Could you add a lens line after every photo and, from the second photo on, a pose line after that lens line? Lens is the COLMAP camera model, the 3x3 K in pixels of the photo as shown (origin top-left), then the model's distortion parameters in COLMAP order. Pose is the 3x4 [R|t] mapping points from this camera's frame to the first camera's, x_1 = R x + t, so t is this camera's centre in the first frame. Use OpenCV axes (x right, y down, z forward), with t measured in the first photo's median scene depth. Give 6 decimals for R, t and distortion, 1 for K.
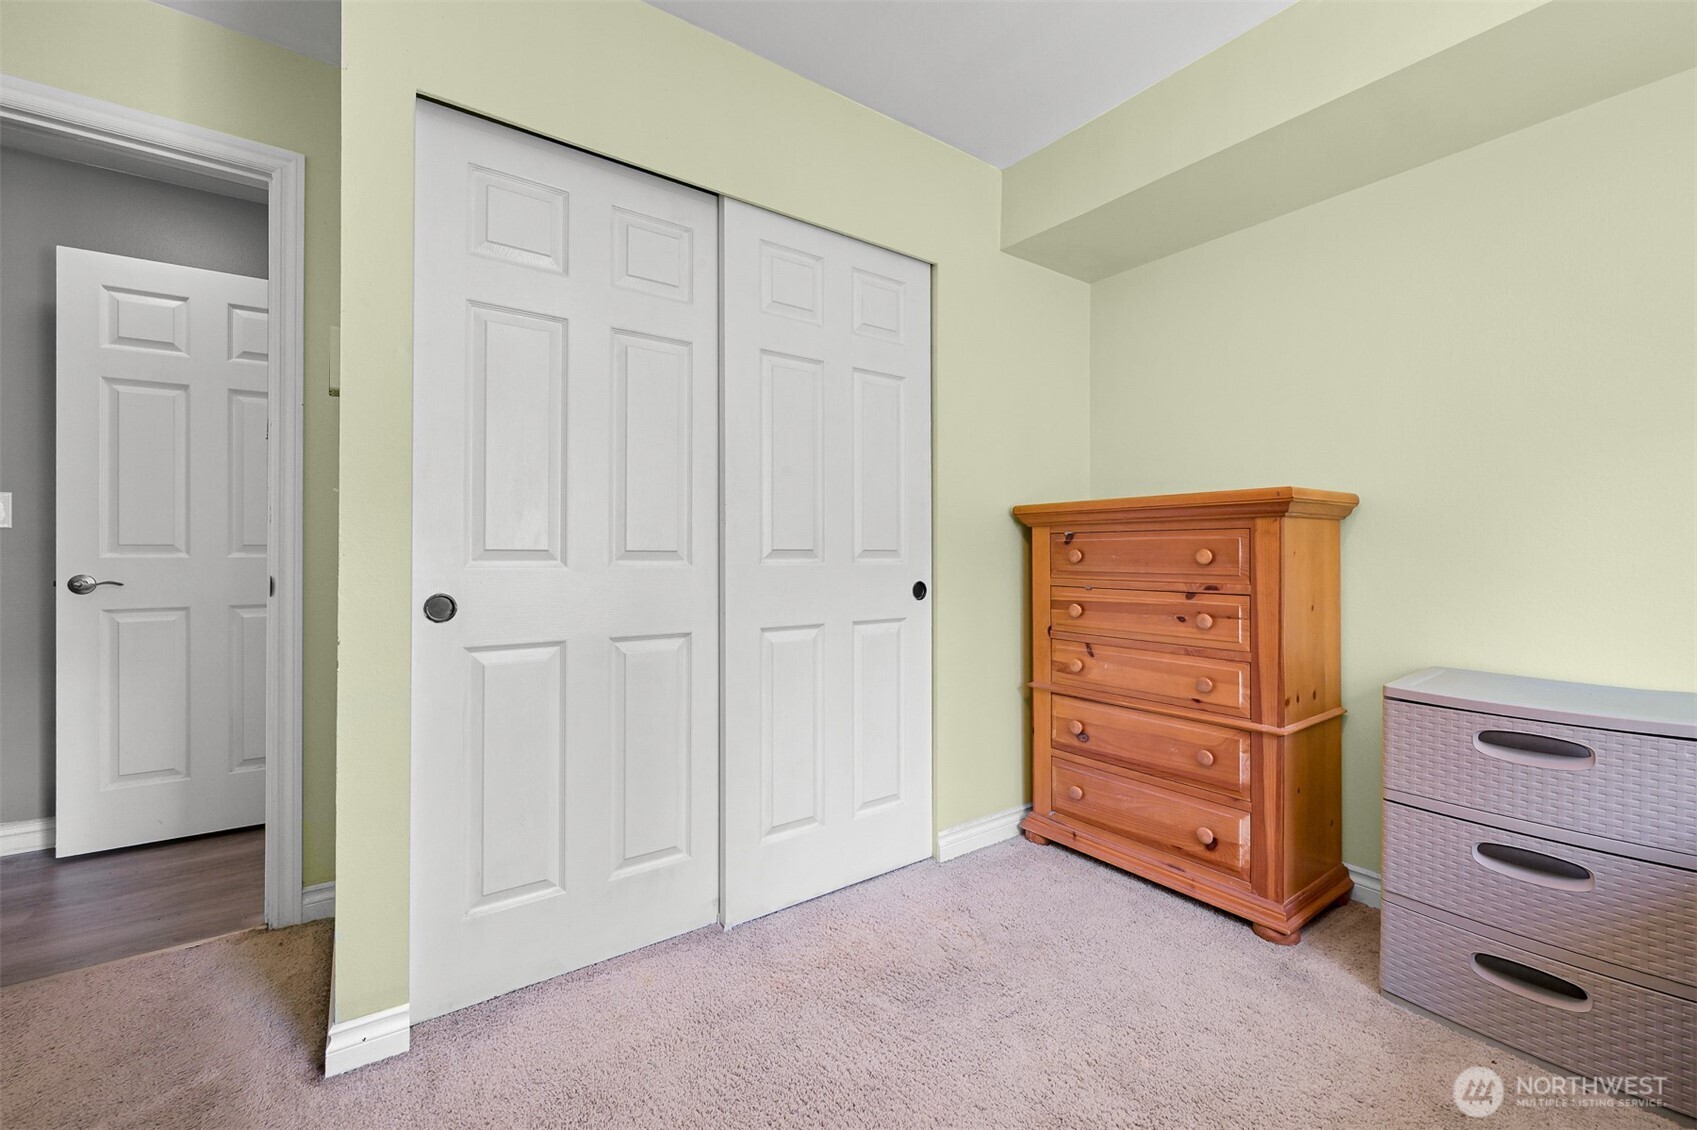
lens RADIAL K [[694.2, 0, 848.4], [0, 694.2, 553.6], [0, 0, 1]] dist [0.000441, 0.000189]
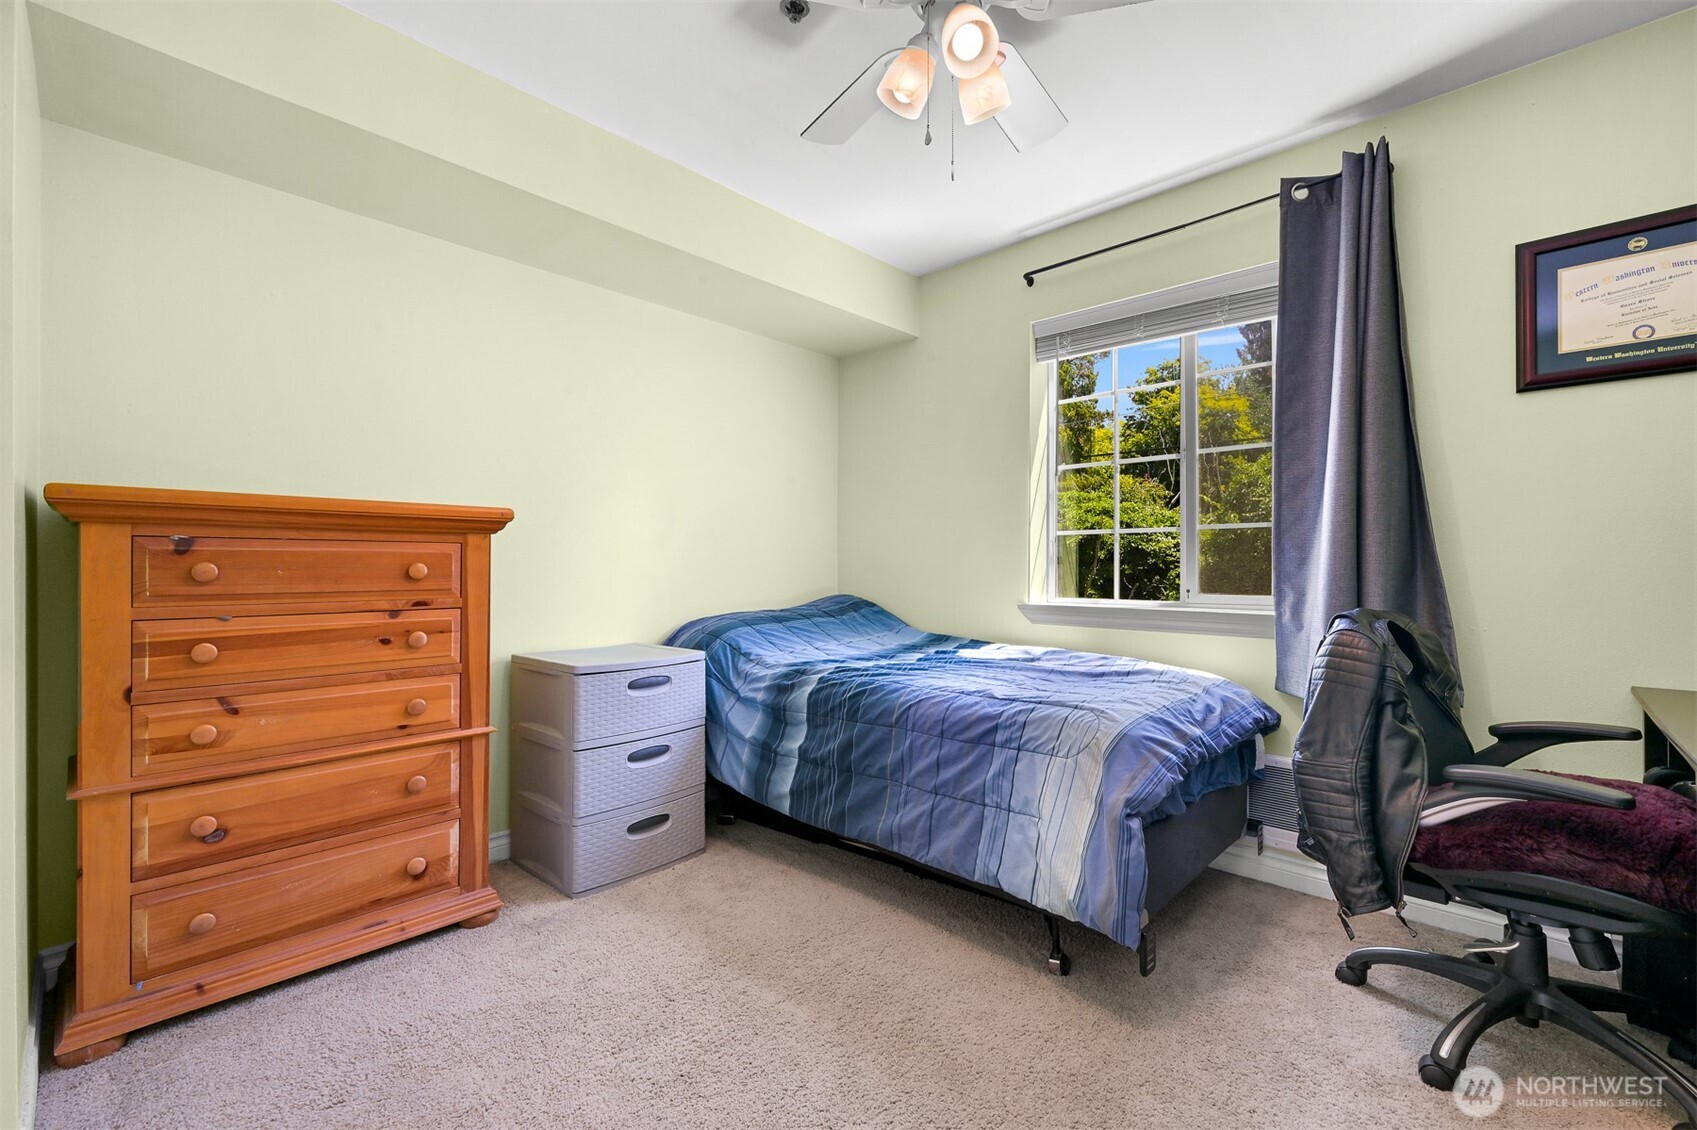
lens RADIAL K [[725.2, 0, 848.6], [0, 725.2, 567.2], [0, 0, 1]] dist [0.000870, 0.000221]
pose [[-0.184685, -0.004337, 0.982788, -0.548632], [-0.000026, 0.999990, 0.004408, -0.004792], [-0.982798, 0.000789, -0.184683, 0.587989]]
